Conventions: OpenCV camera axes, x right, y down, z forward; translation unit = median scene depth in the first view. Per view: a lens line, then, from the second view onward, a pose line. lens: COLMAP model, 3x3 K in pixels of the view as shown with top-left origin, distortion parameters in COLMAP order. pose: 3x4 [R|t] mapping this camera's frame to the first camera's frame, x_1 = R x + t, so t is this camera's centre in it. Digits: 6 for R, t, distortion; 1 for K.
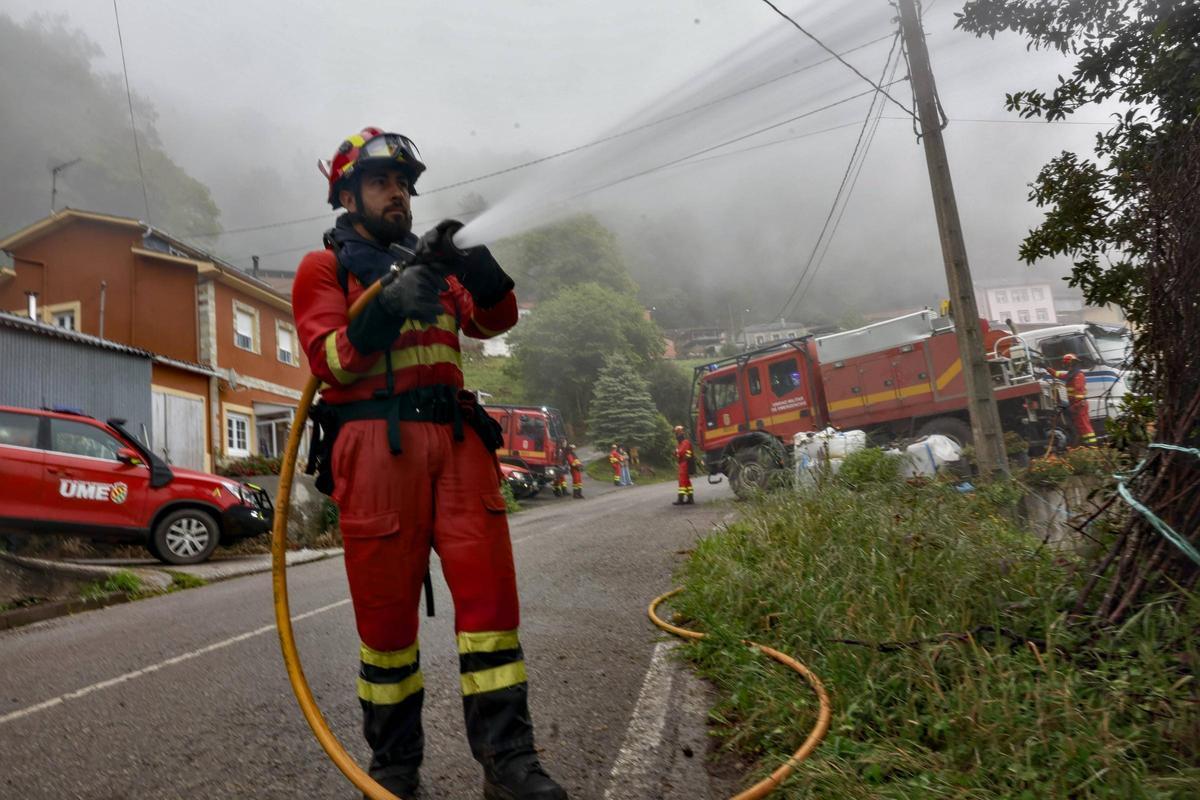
lens RADIAL K [[802.9, 0, 598.2], [0, 802.9, 391.9], [0, 0, 1]] dist [-0.003056, 0.001821]
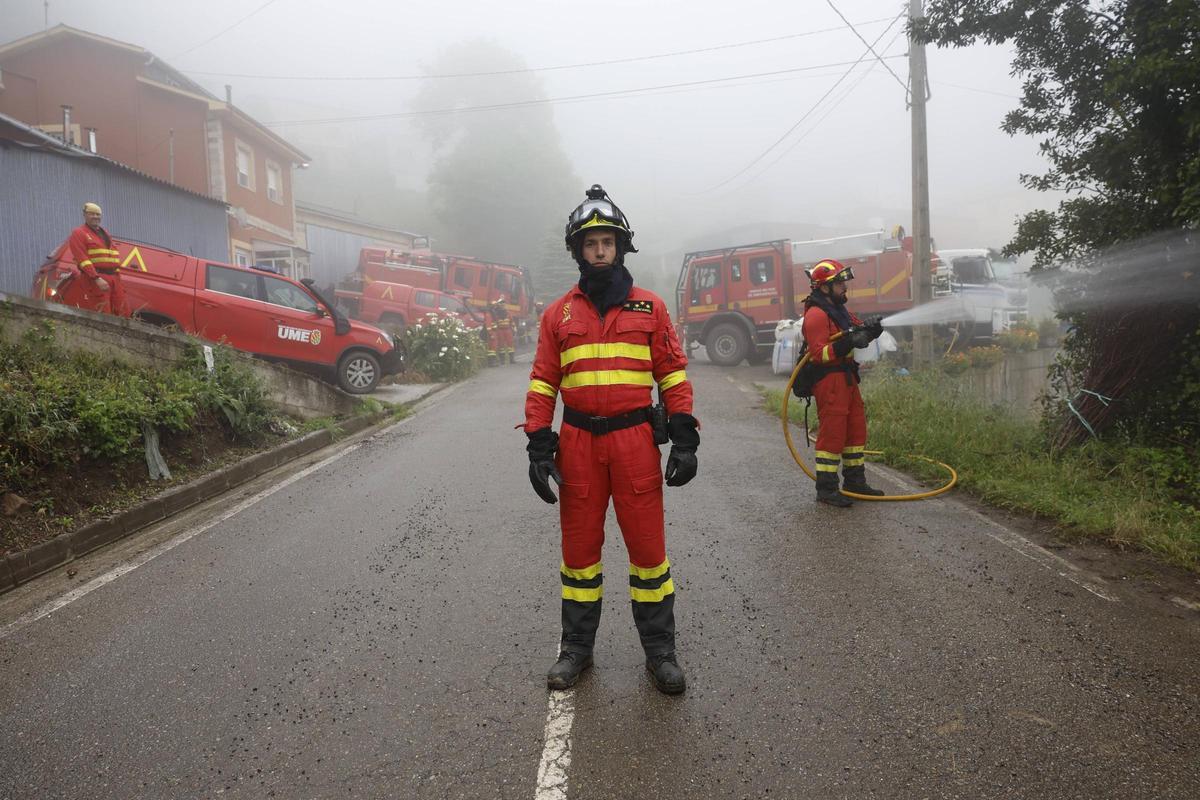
lens RADIAL K [[799.3, 0, 602.5], [0, 799.3, 395.7], [0, 0, 1]] dist [-0.002695, -0.000428]
pose [[0.984910, 0.058564, 0.162857, -0.257996], [-0.089675, 0.977523, 0.190809, -0.054141], [-0.148022, -0.202534, 0.968024, -0.265362]]
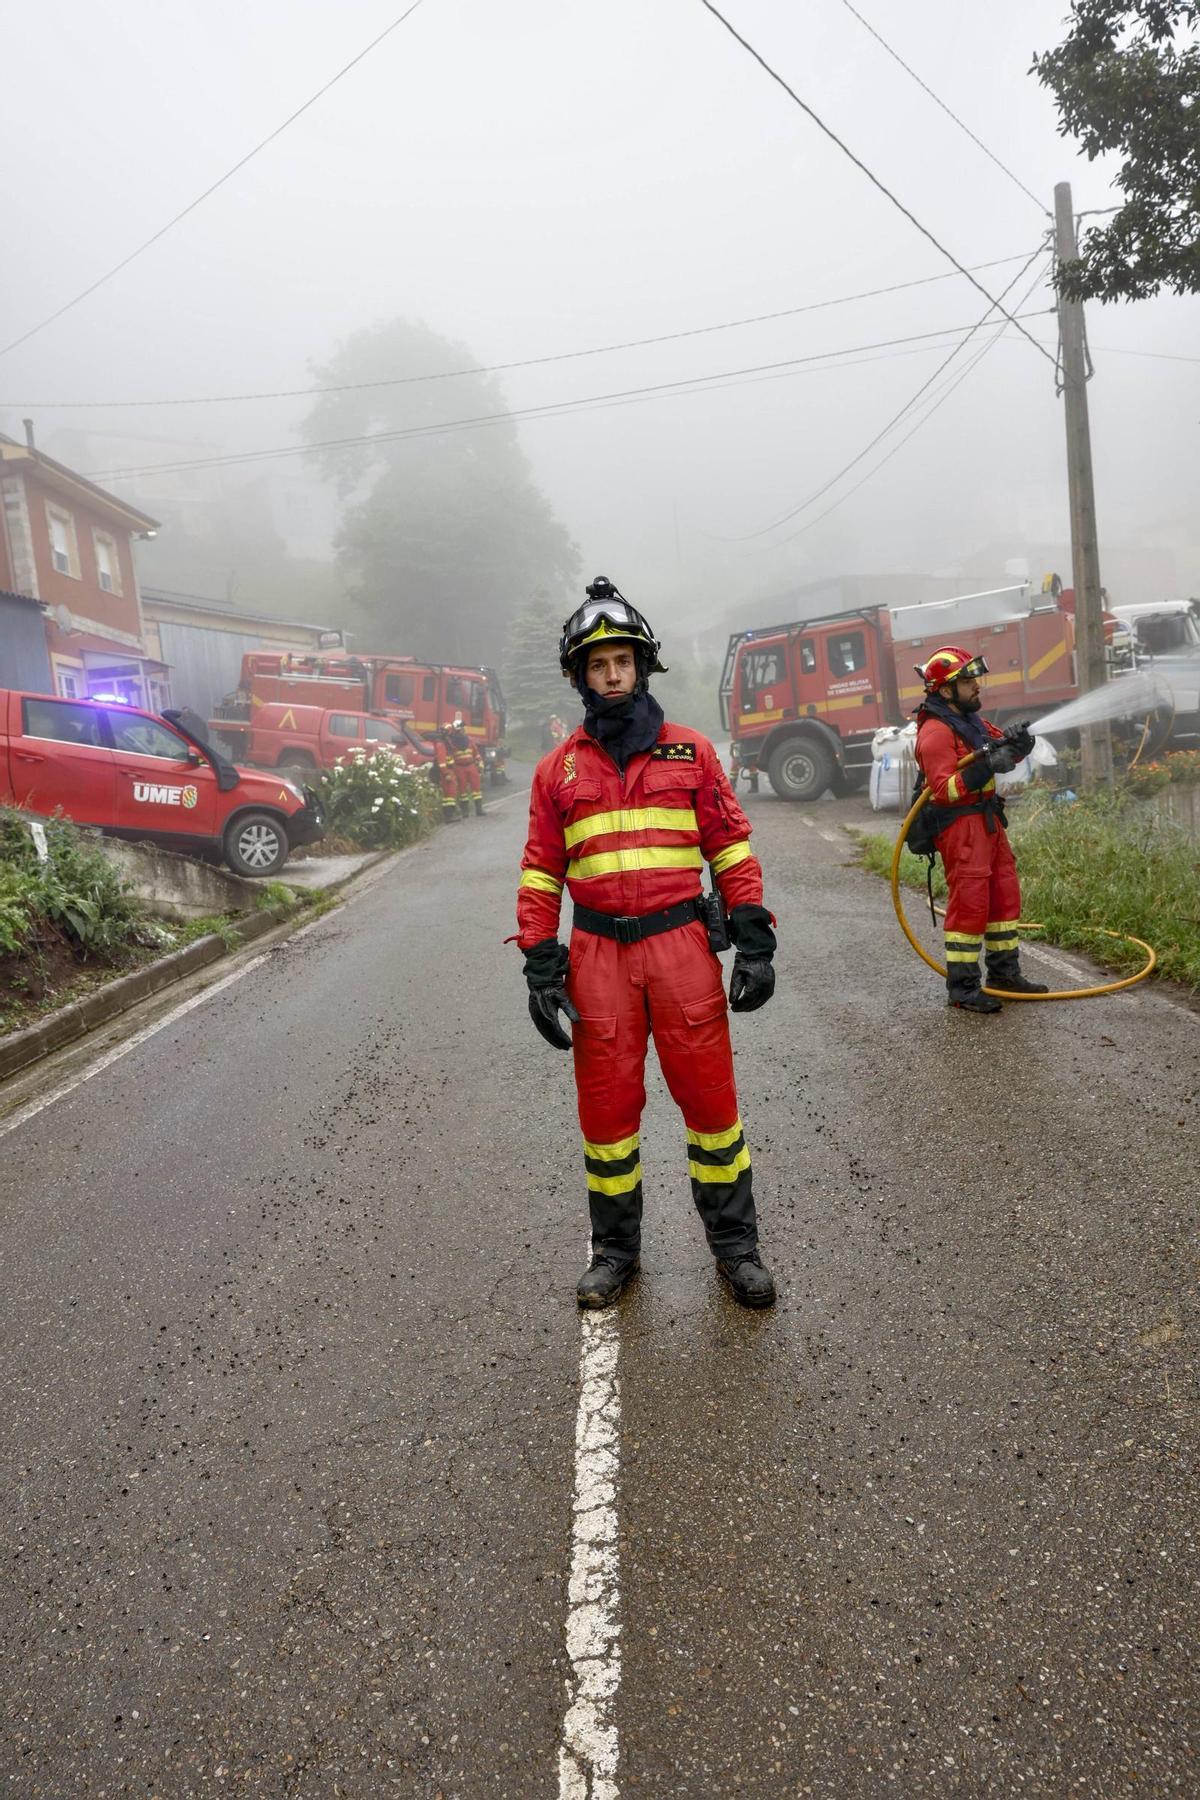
lens RADIAL K [[1197.4, 0, 593.2], [0, 1197.4, 904.7], [0, 0, 1]] dist [-0.004252, 0.001510]
pose [[0.989429, -0.003783, 0.144969, -0.262629], [-0.030682, 0.971570, 0.234758, -0.061545], [-0.141736, -0.236724, 0.961183, -0.270114]]
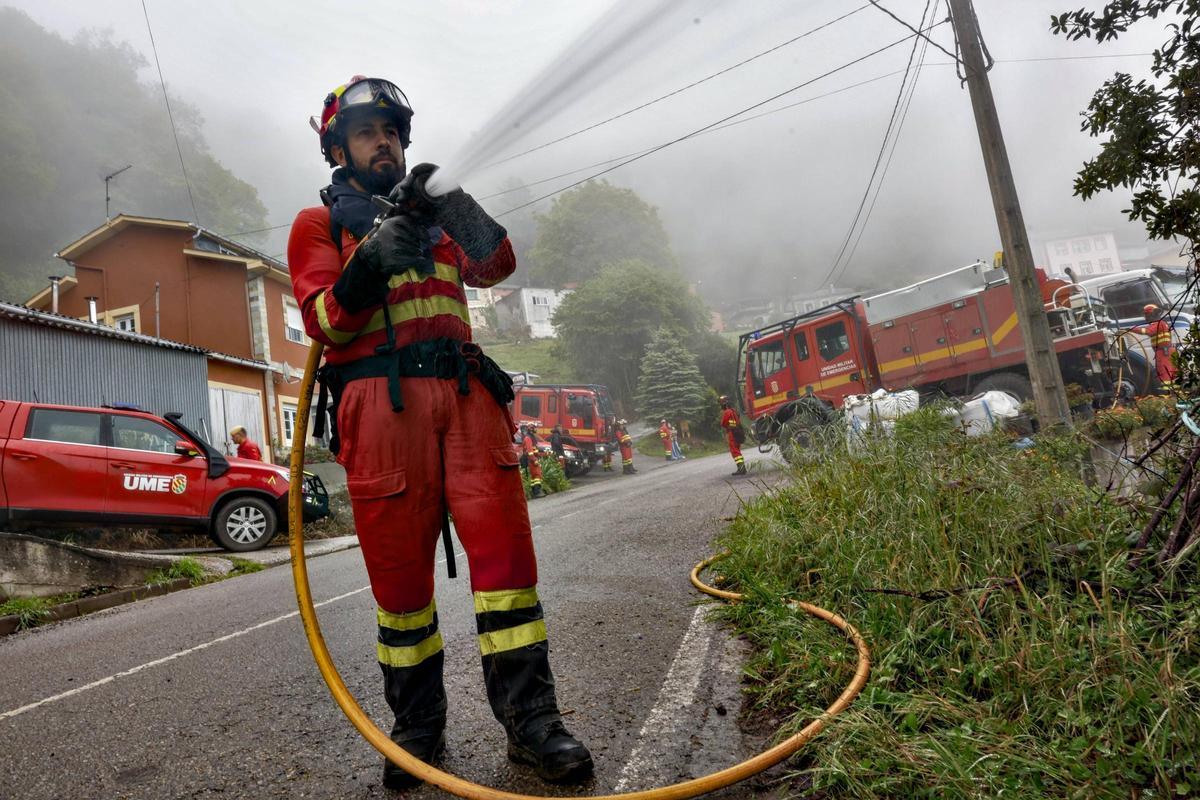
lens RADIAL K [[801.7, 0, 596.5], [0, 801.7, 393.5], [0, 0, 1]] dist [-0.003954, 0.004633]
pose [[0.996726, -0.048088, -0.064995, 0.007439], [0.049939, 0.998383, 0.027158, 0.006276], [0.063584, -0.030315, 0.997516, 0.007712]]
